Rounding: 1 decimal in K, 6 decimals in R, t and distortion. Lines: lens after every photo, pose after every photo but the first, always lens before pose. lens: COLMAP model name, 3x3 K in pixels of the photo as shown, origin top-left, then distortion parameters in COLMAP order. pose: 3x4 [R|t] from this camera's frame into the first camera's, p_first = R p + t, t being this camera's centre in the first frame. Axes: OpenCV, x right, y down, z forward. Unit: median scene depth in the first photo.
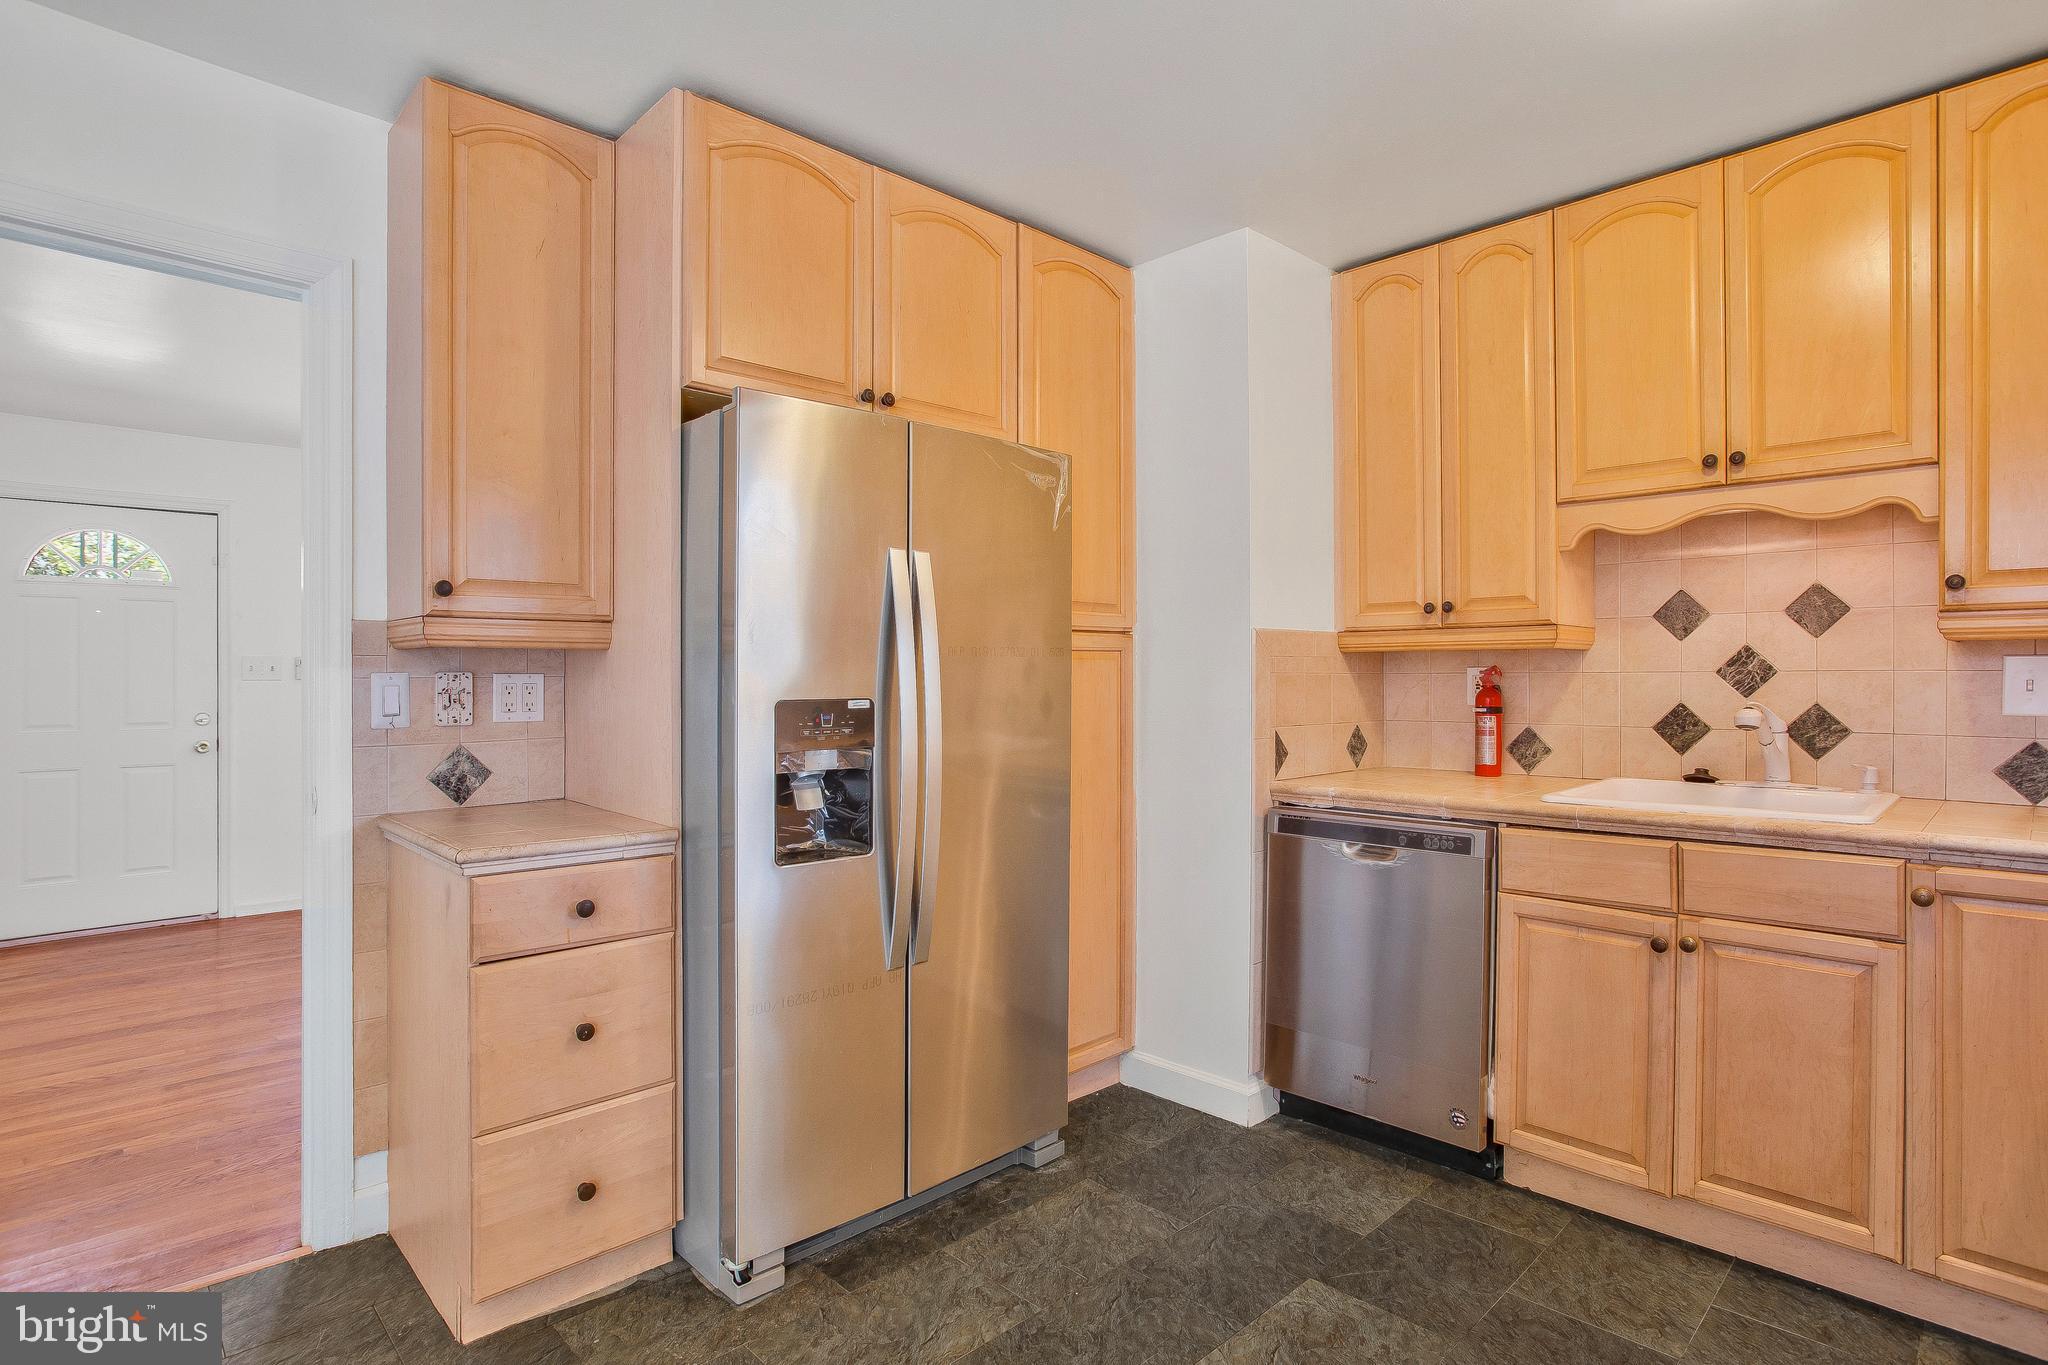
lens RADIAL K [[1031.9, 0, 1051.8], [0, 1031.9, 688.4], [0, 0, 1]] dist [-0.055441, 0.017071]
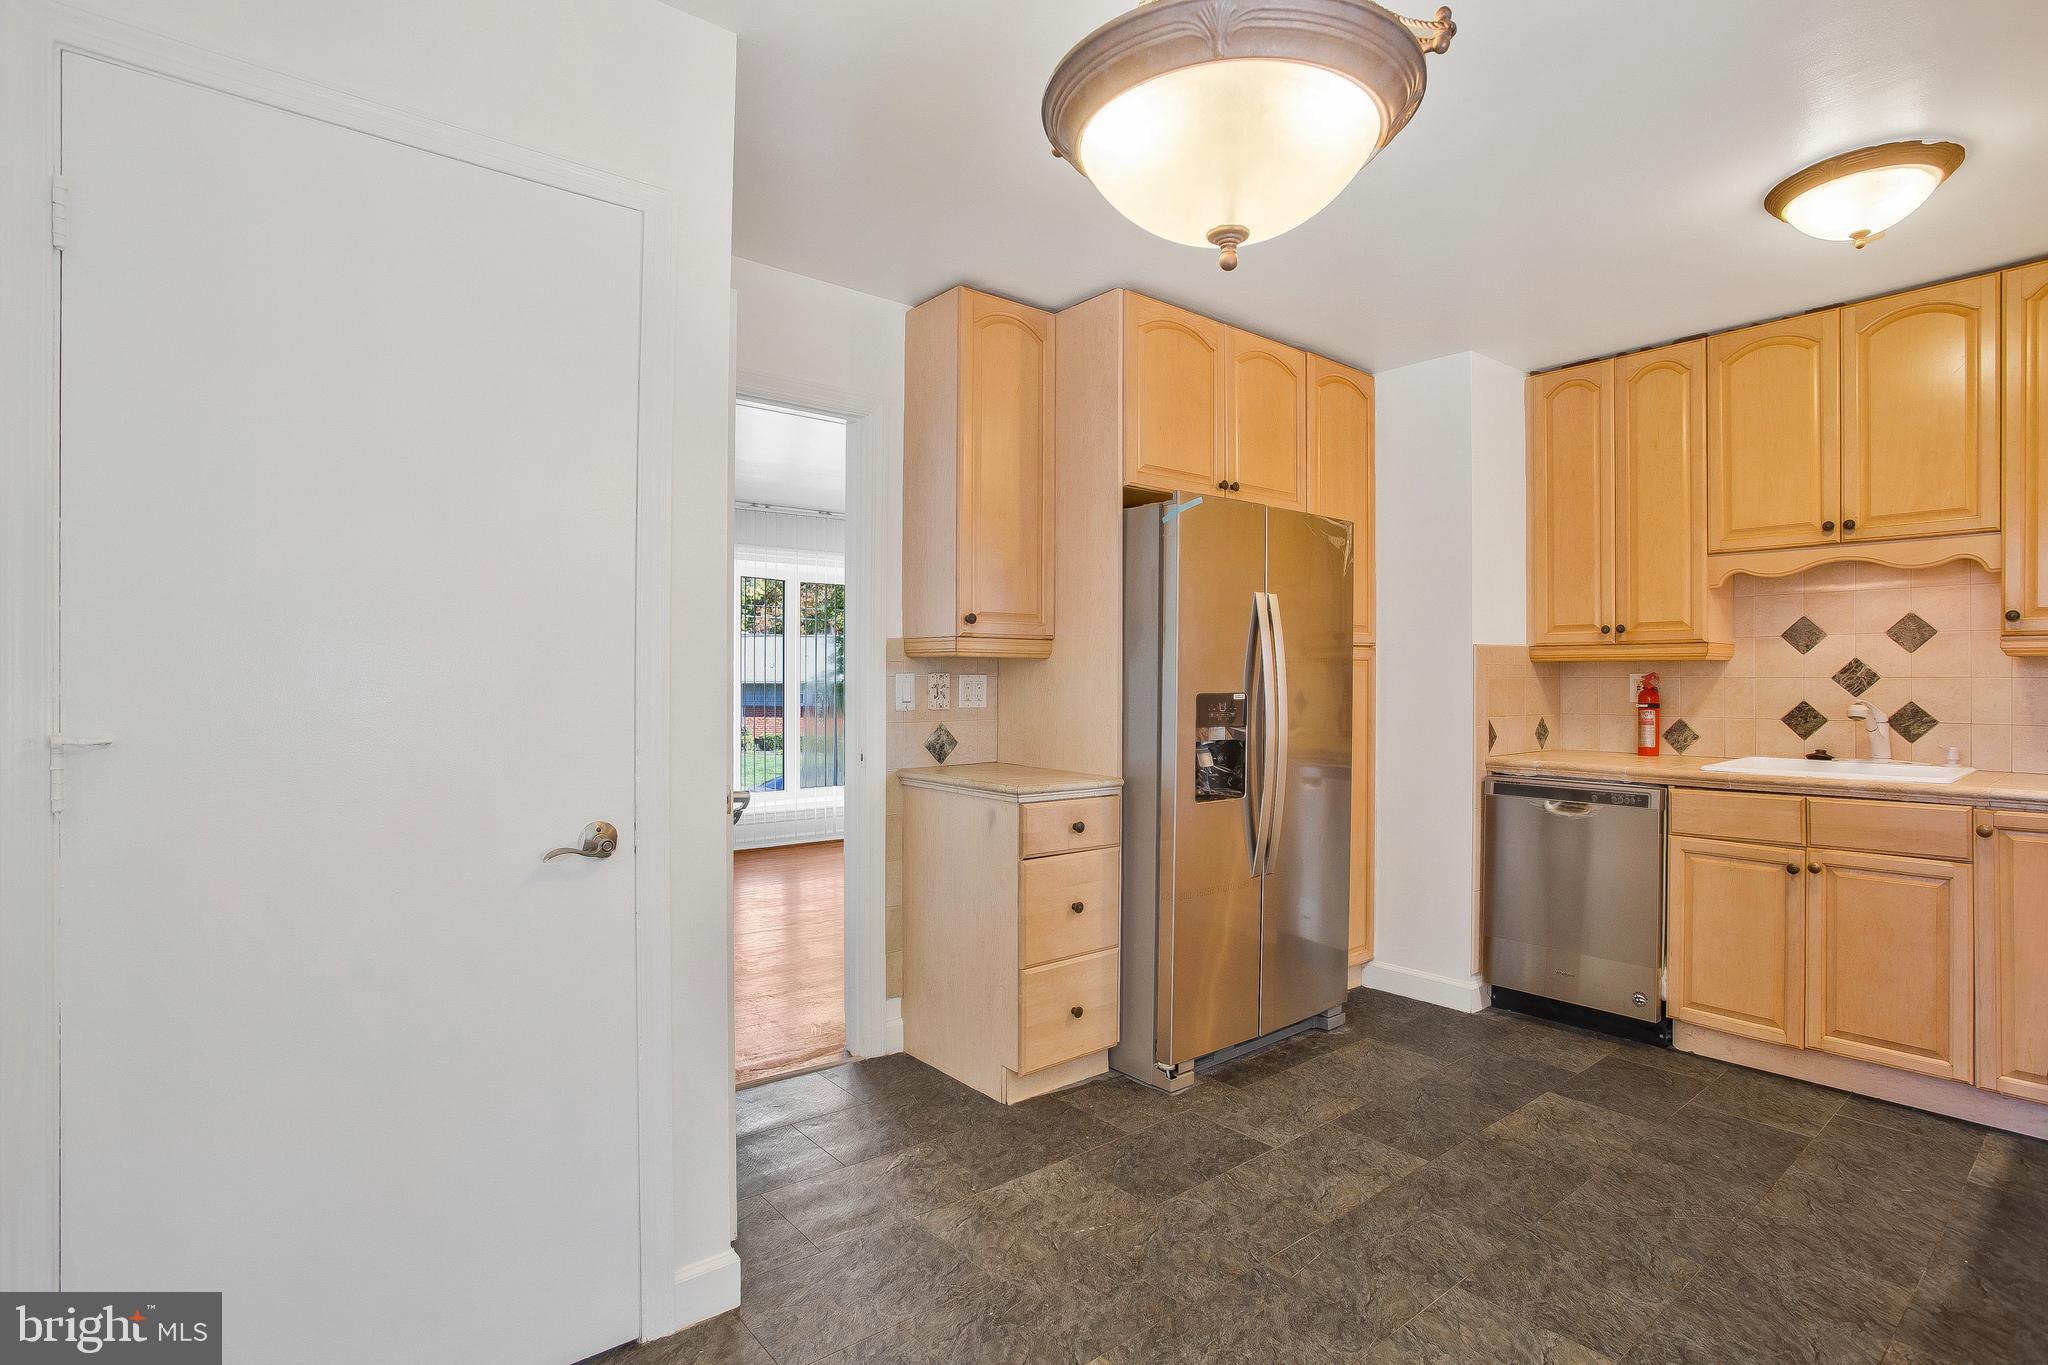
lens RADIAL K [[1031.9, 0, 1030.3], [0, 1031.9, 674.8], [0, 0, 1]] dist [-0.055441, 0.017071]
pose [[0.996595, 0.005344, -0.082277, -0.339183], [-0.006518, 0.999881, -0.014011, 0.005973], [0.082193, 0.014500, 0.996511, -0.477994]]
